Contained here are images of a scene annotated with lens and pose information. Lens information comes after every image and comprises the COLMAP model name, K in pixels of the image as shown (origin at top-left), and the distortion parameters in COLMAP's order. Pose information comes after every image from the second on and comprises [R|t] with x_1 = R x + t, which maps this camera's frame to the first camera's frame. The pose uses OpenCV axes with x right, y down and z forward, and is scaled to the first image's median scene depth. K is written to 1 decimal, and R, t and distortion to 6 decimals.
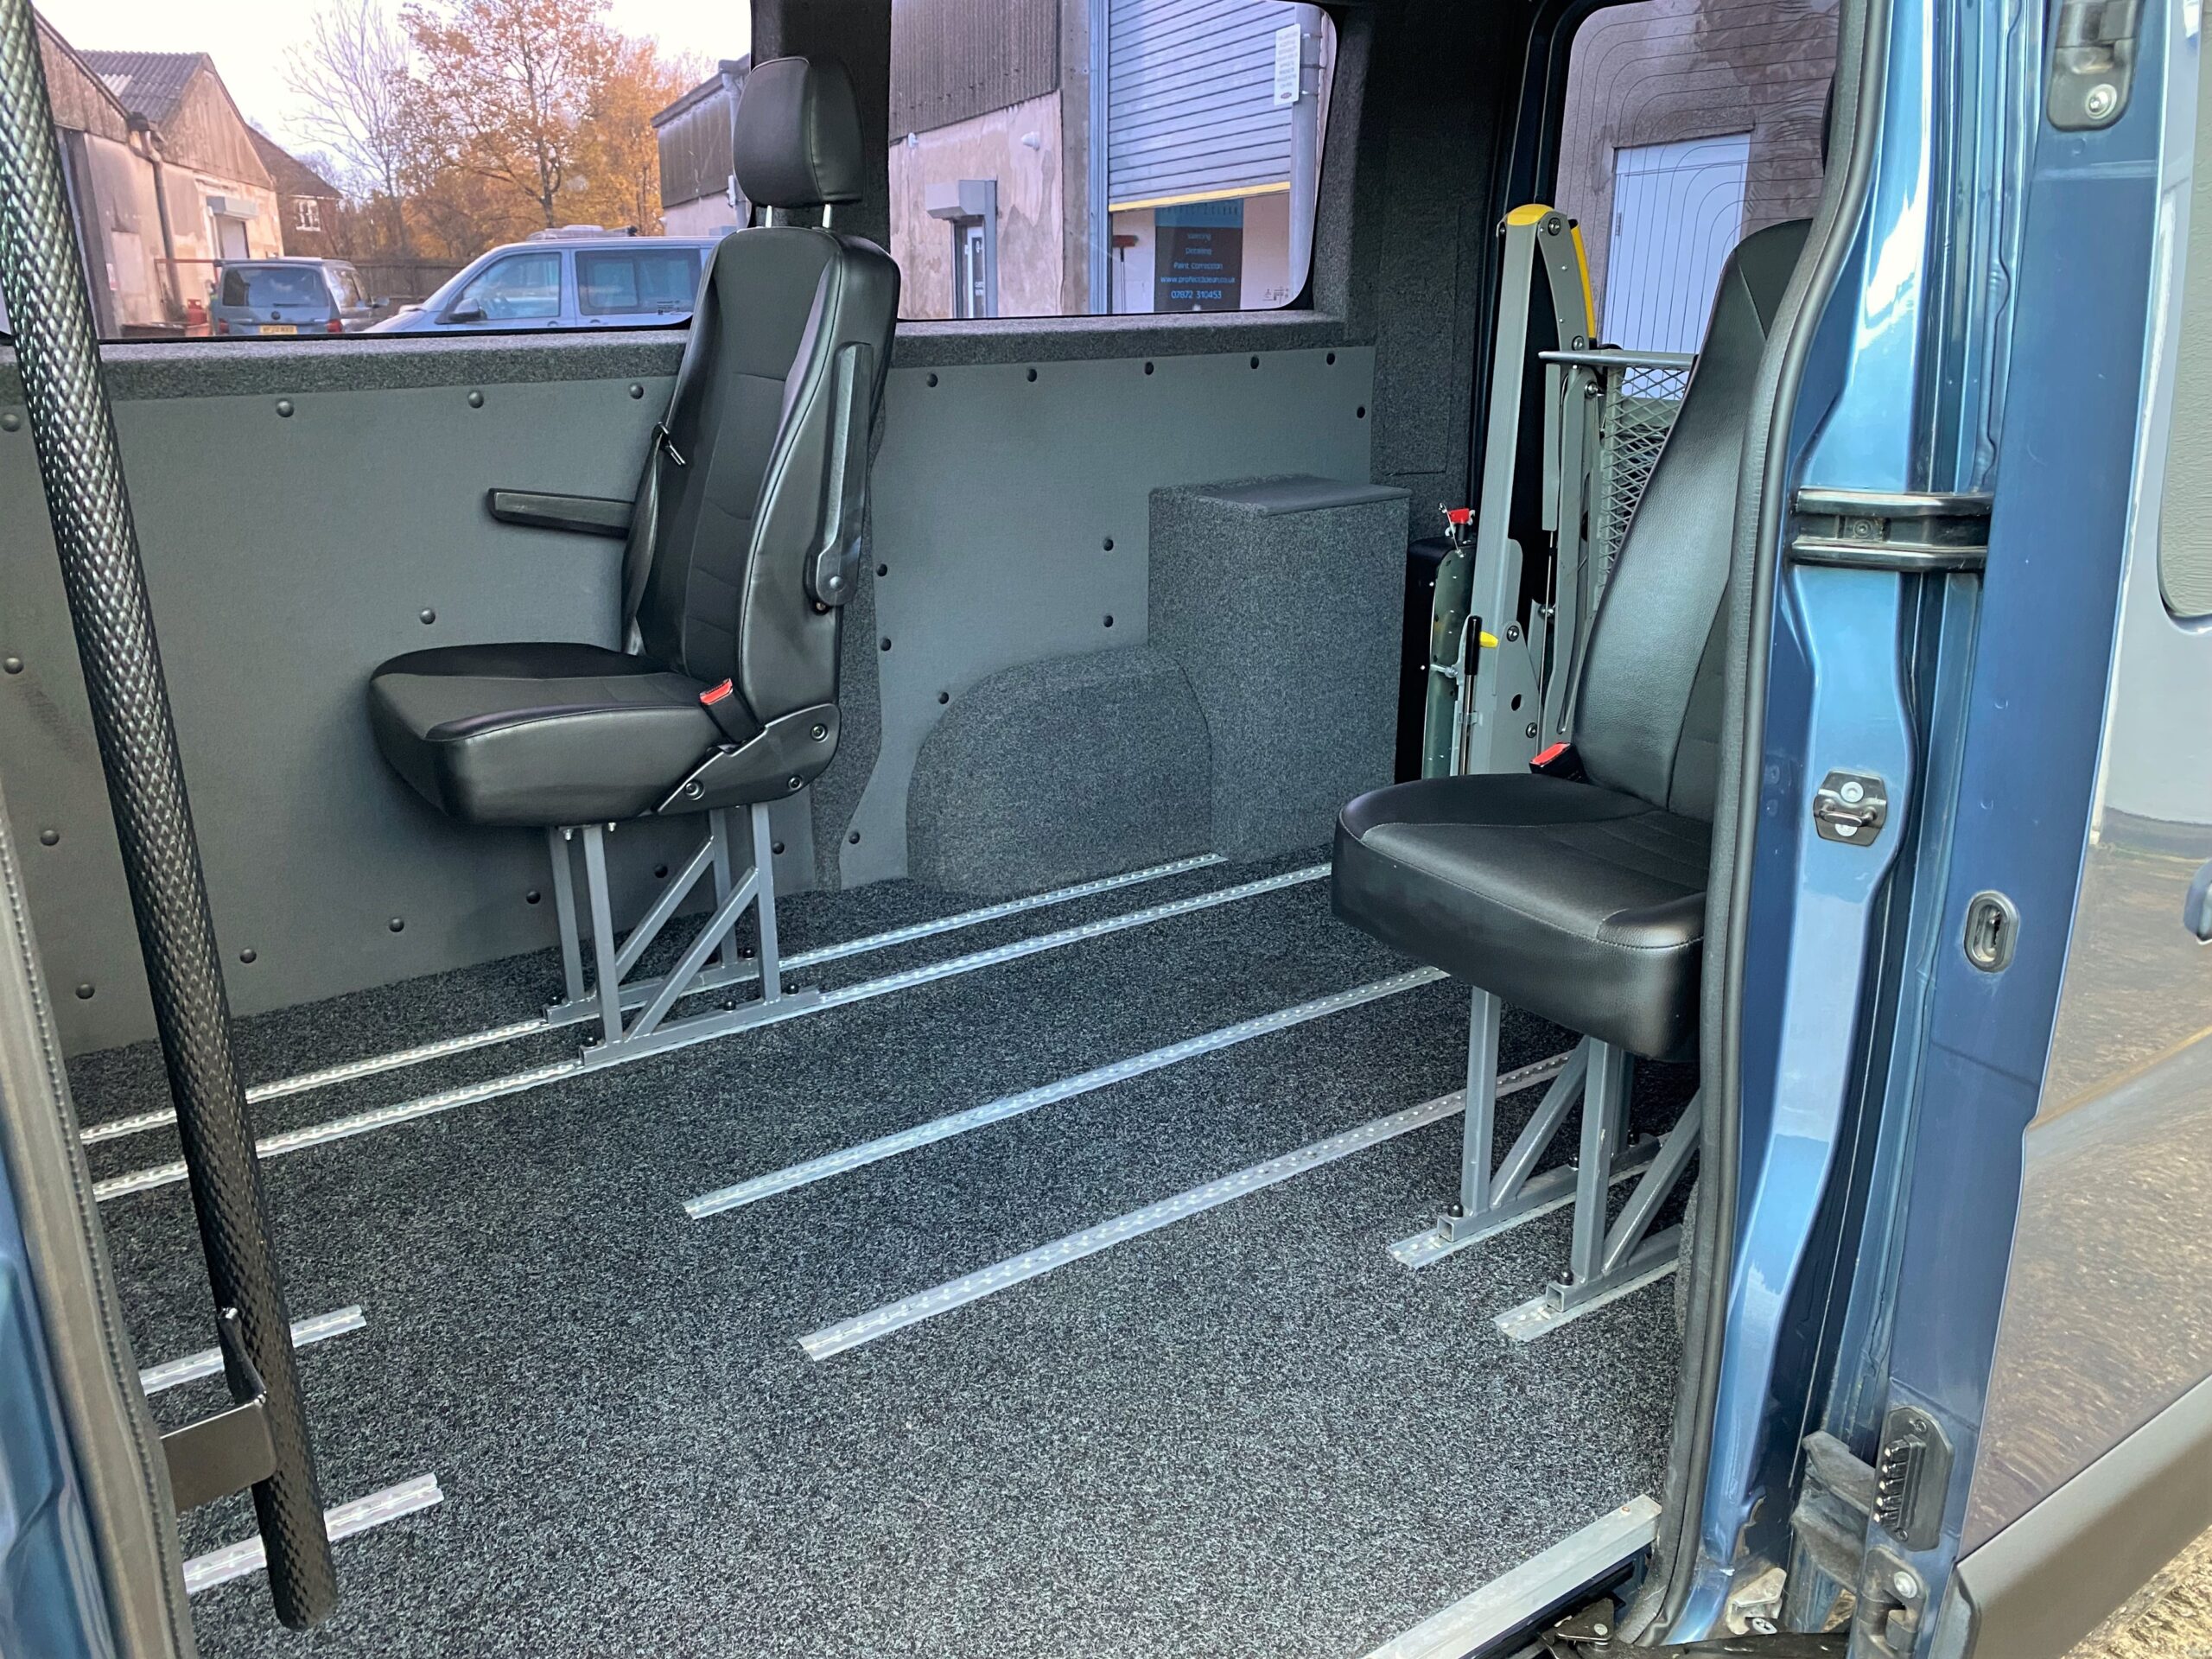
lens RADIAL K [[1694.5, 0, 1106.9], [0, 1694.5, 780.1], [0, 0, 1]] dist [0.065378, 0.001711]
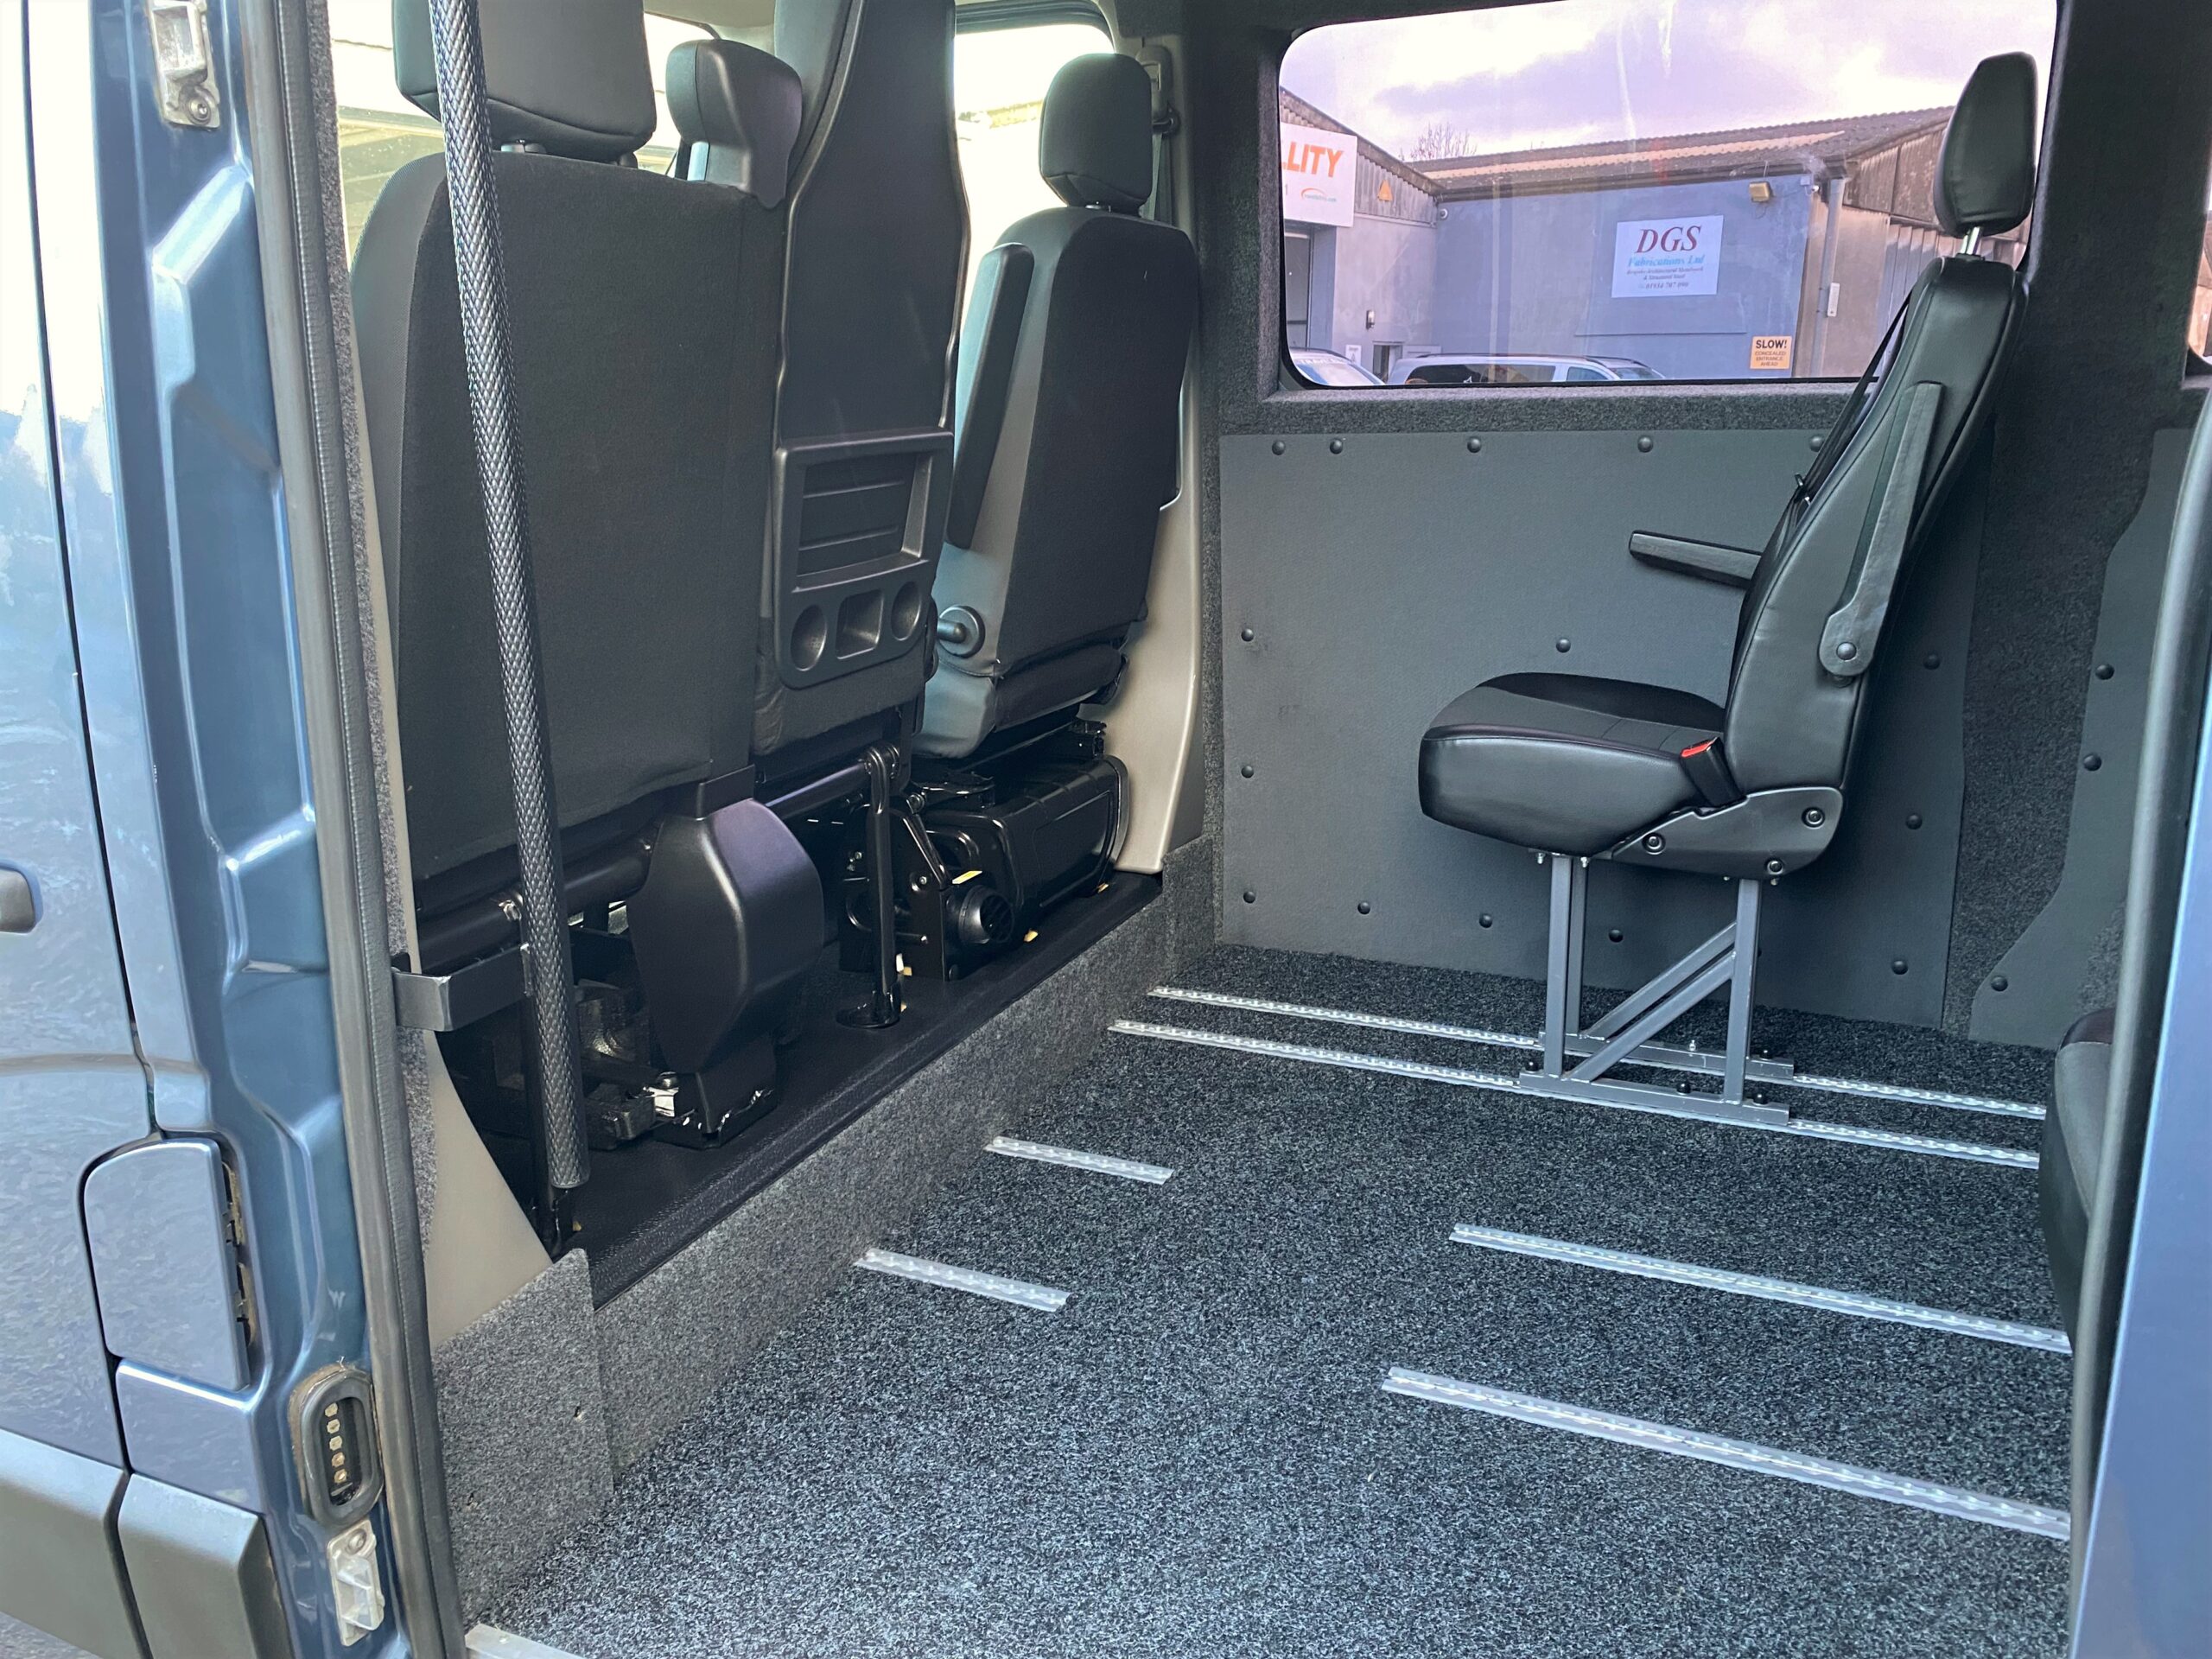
lens RADIAL K [[1694.5, 0, 1106.9], [0, 1694.5, 780.1], [0, 0, 1]] dist [0.065378, 0.001711]
pose [[0.574591, 0.200355, -0.793538, 0.324791], [-0.242046, 0.967802, 0.069091, -0.020432], [0.781830, 0.152374, 0.604585, 0.166825]]
